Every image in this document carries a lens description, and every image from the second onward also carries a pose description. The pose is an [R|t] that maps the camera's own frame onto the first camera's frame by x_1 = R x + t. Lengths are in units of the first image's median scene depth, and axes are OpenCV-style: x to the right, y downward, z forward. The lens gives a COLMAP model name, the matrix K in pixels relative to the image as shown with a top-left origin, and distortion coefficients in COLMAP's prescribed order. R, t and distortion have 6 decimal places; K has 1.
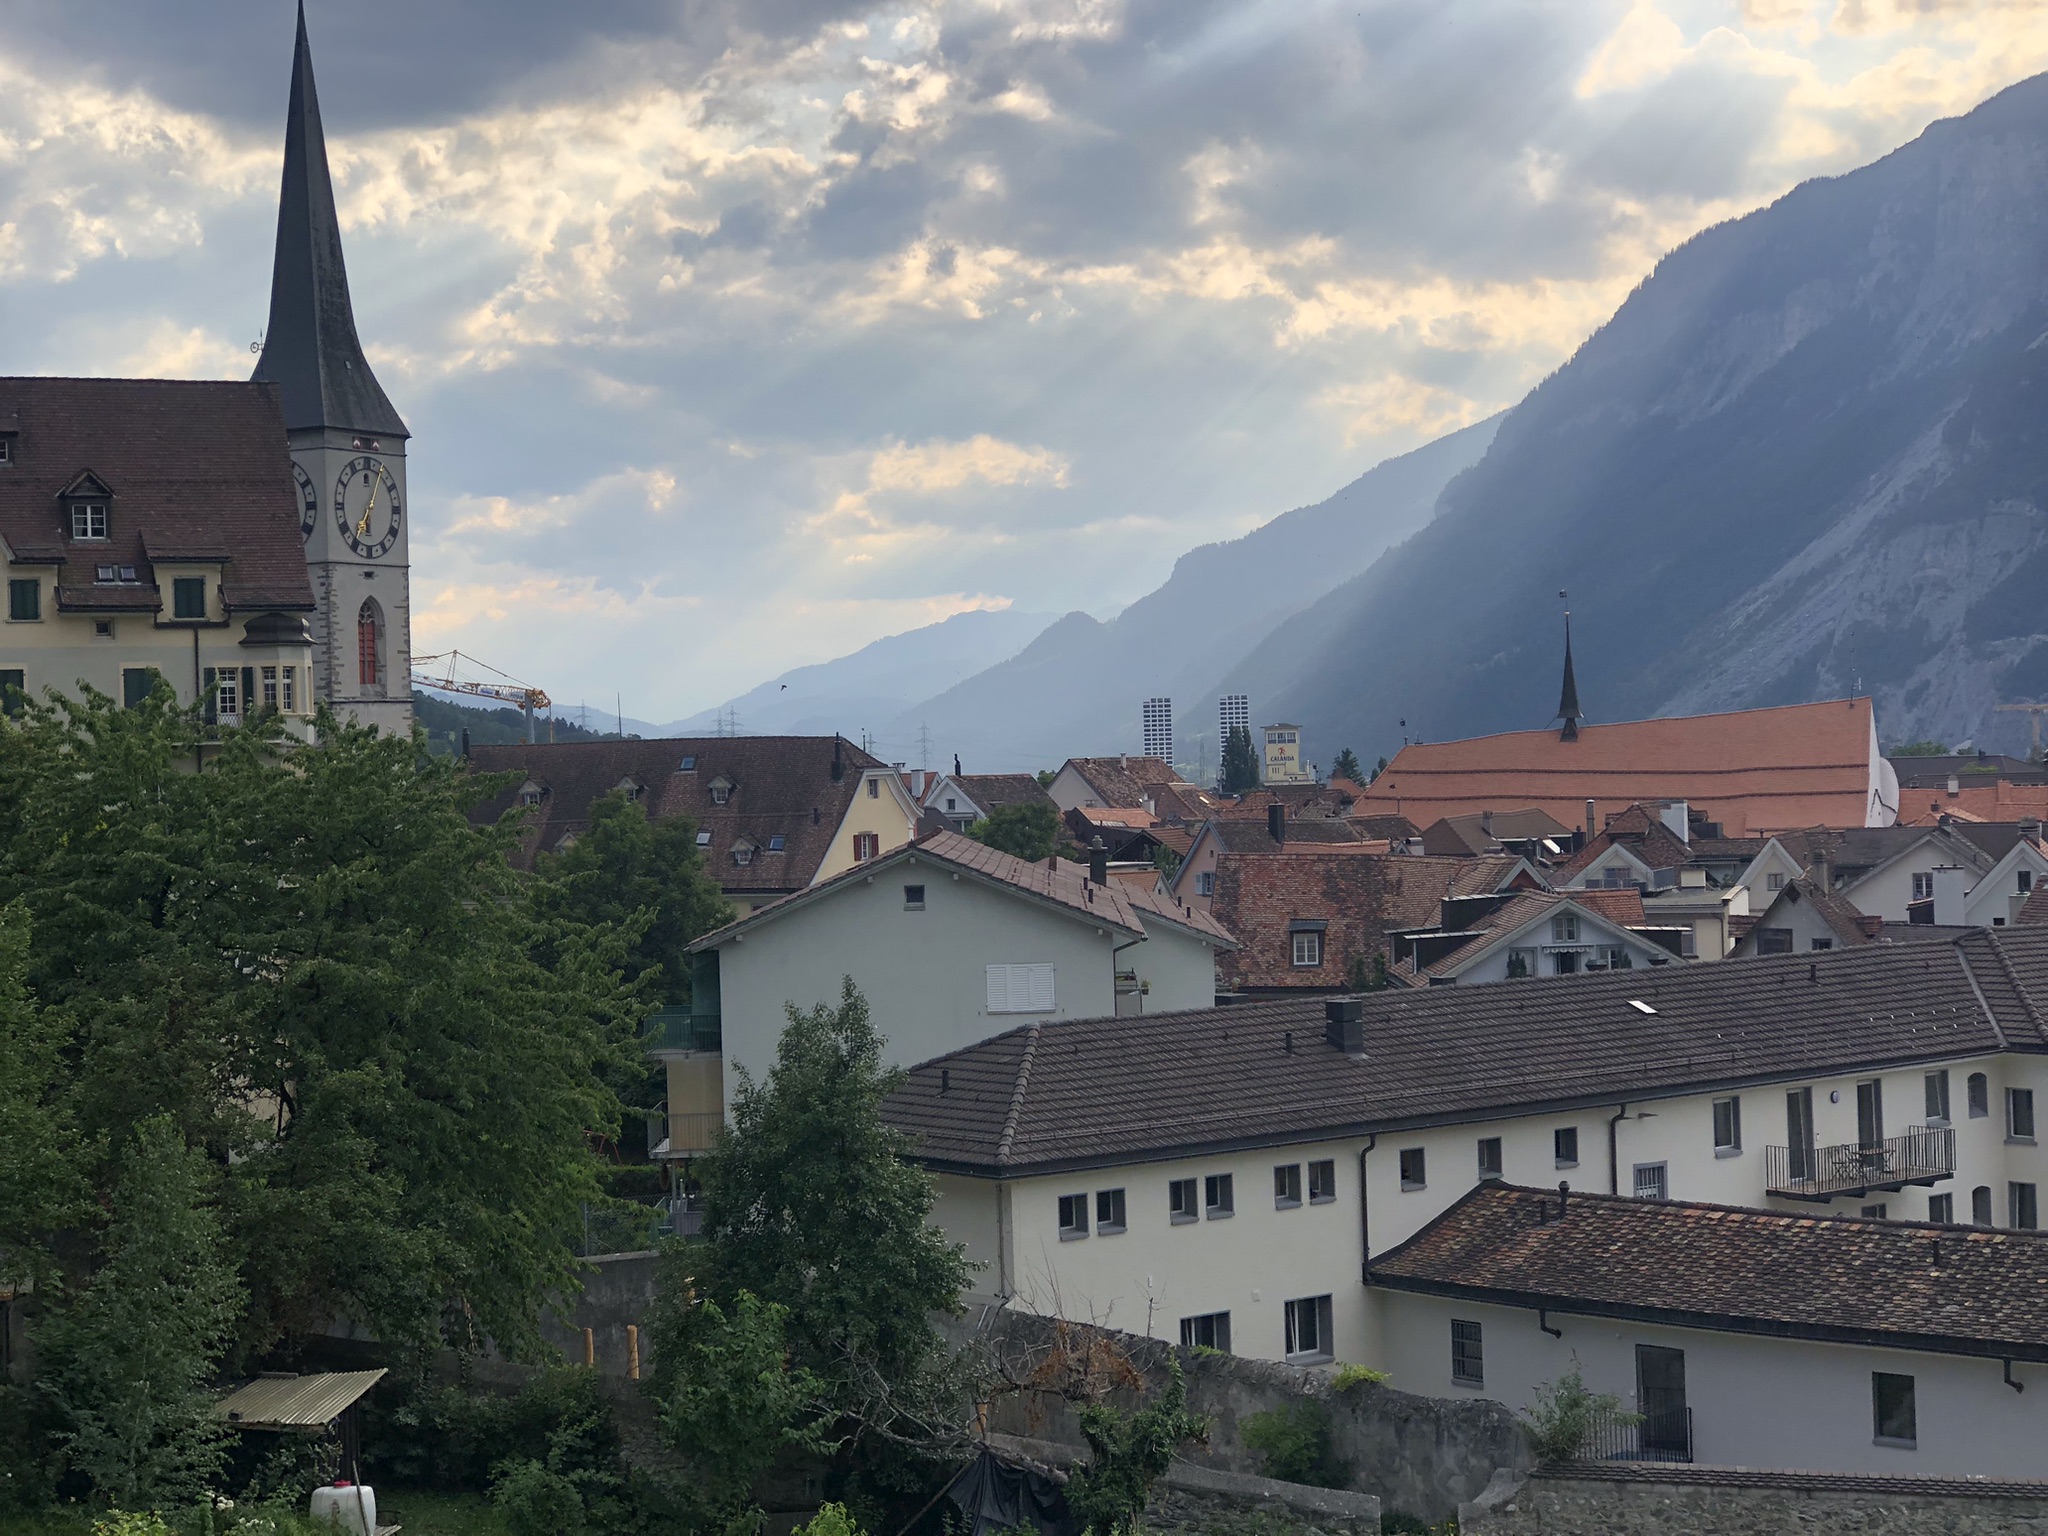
lens RADIAL K [[3332.9, 0, 1024.0], [0, 3332.9, 761.3], [0, 0, 1]] dist [0.099186, 0.000000]
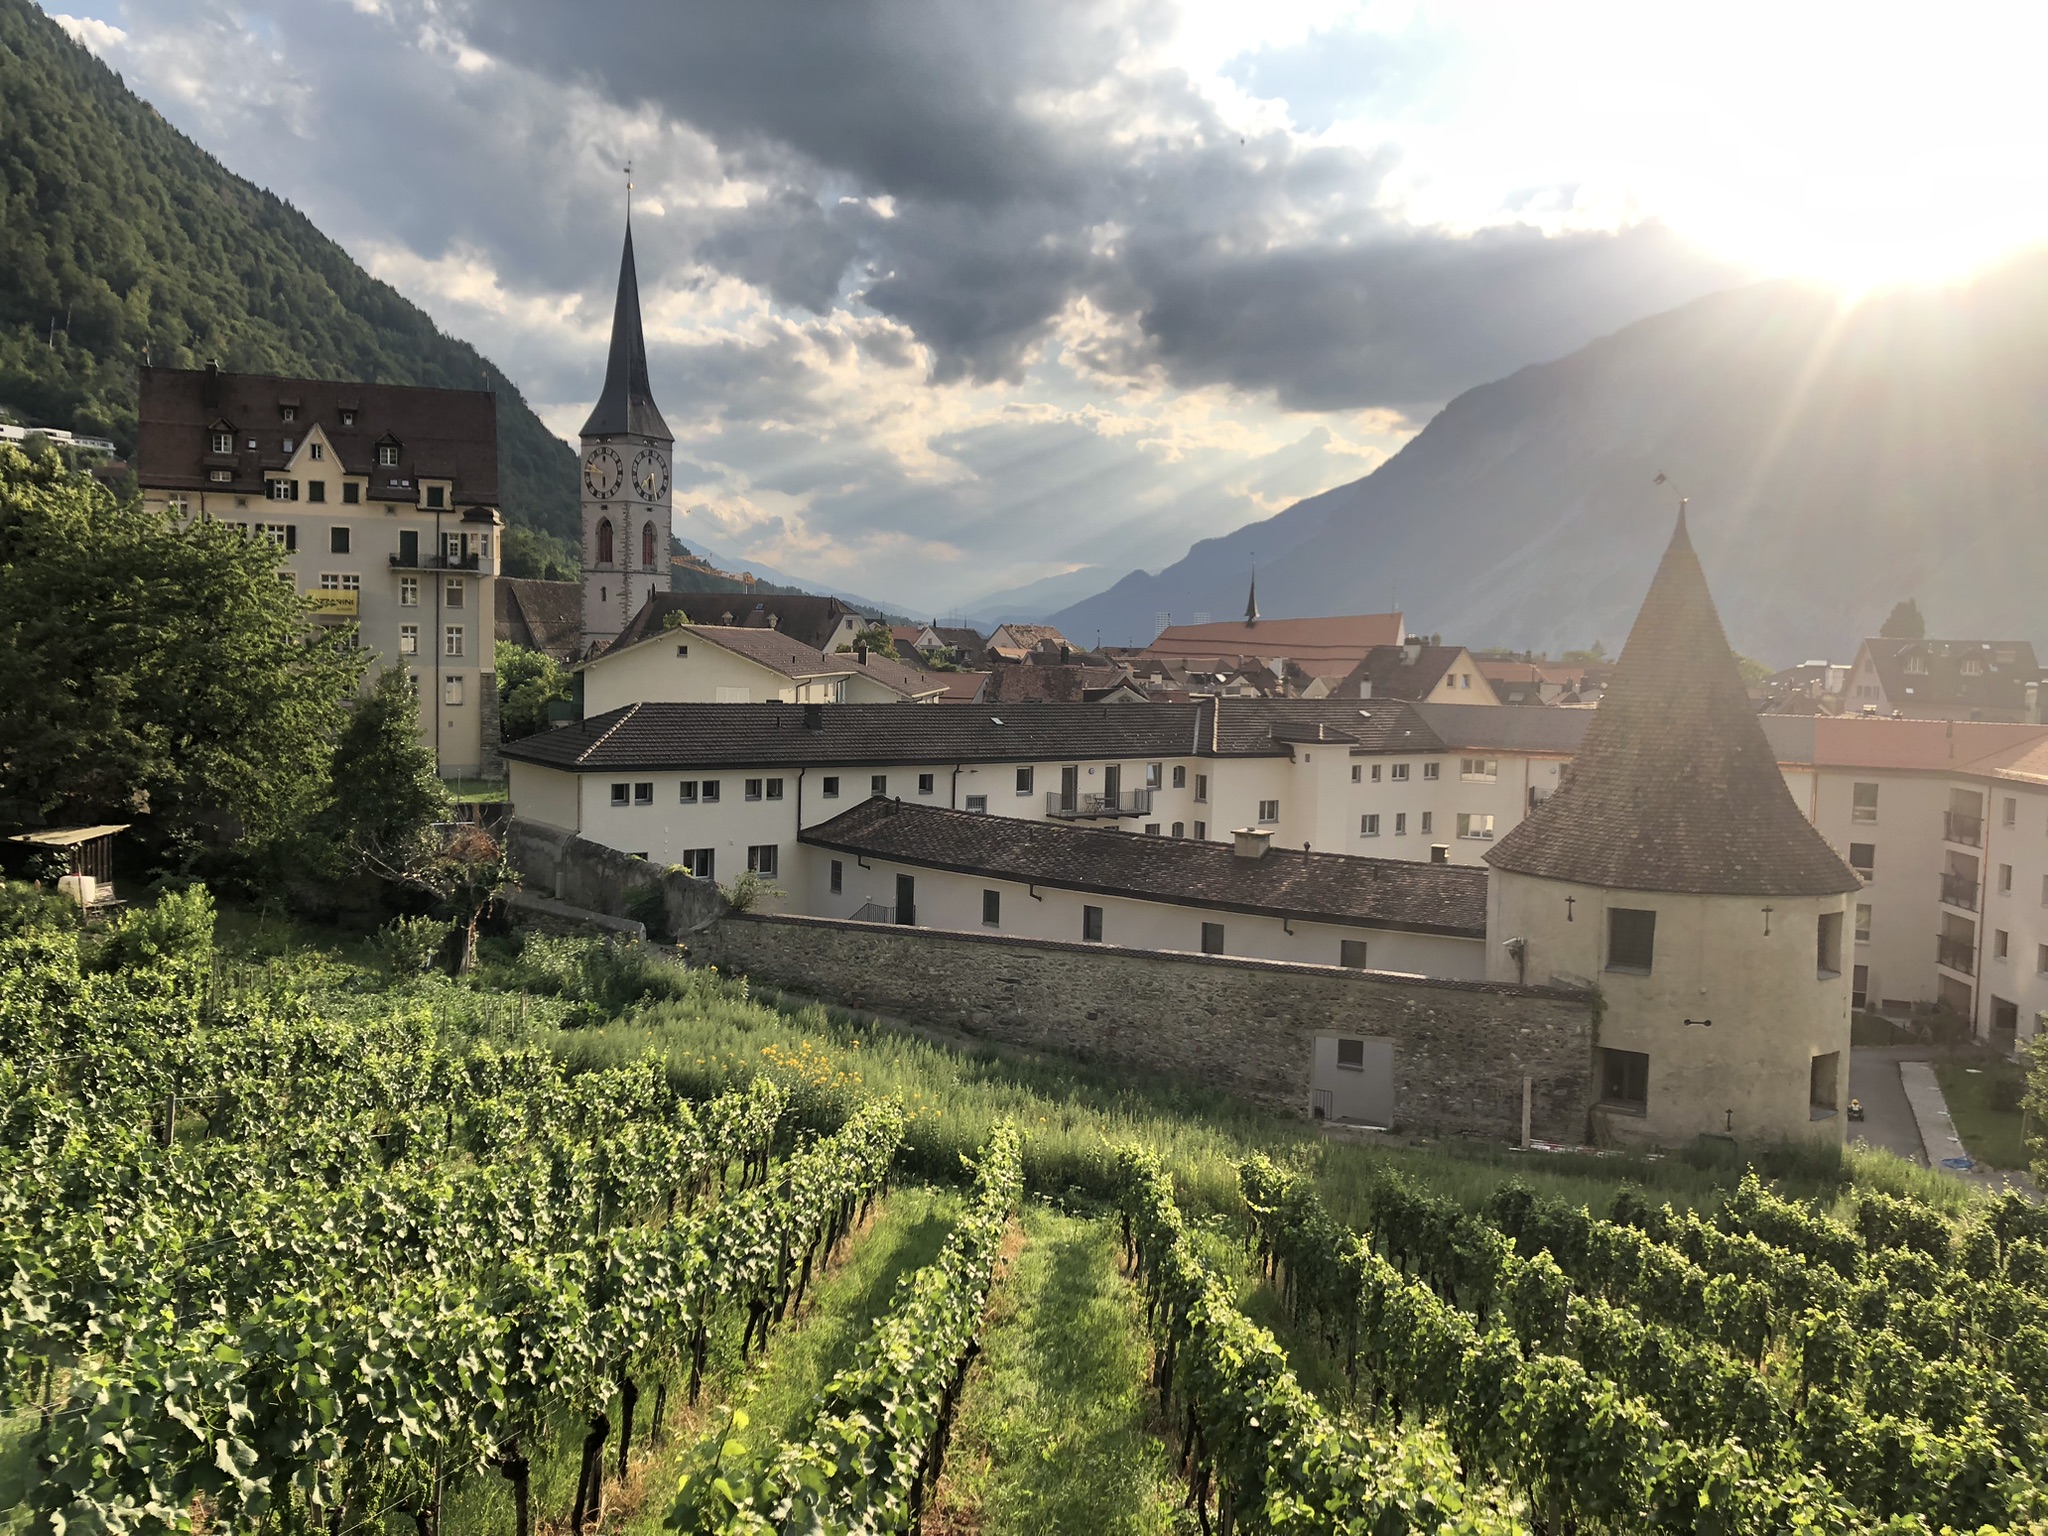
lens RADIAL K [[1668.5, 0, 1030.1], [0, 1668.5, 763.6], [0, 0, 1]] dist [0.031580, -0.023167]
pose [[0.997159, 0.059957, -0.045592, 0.250771], [-0.056461, 0.995626, 0.074434, 0.024070], [0.049856, -0.071648, 0.996183, 0.010133]]
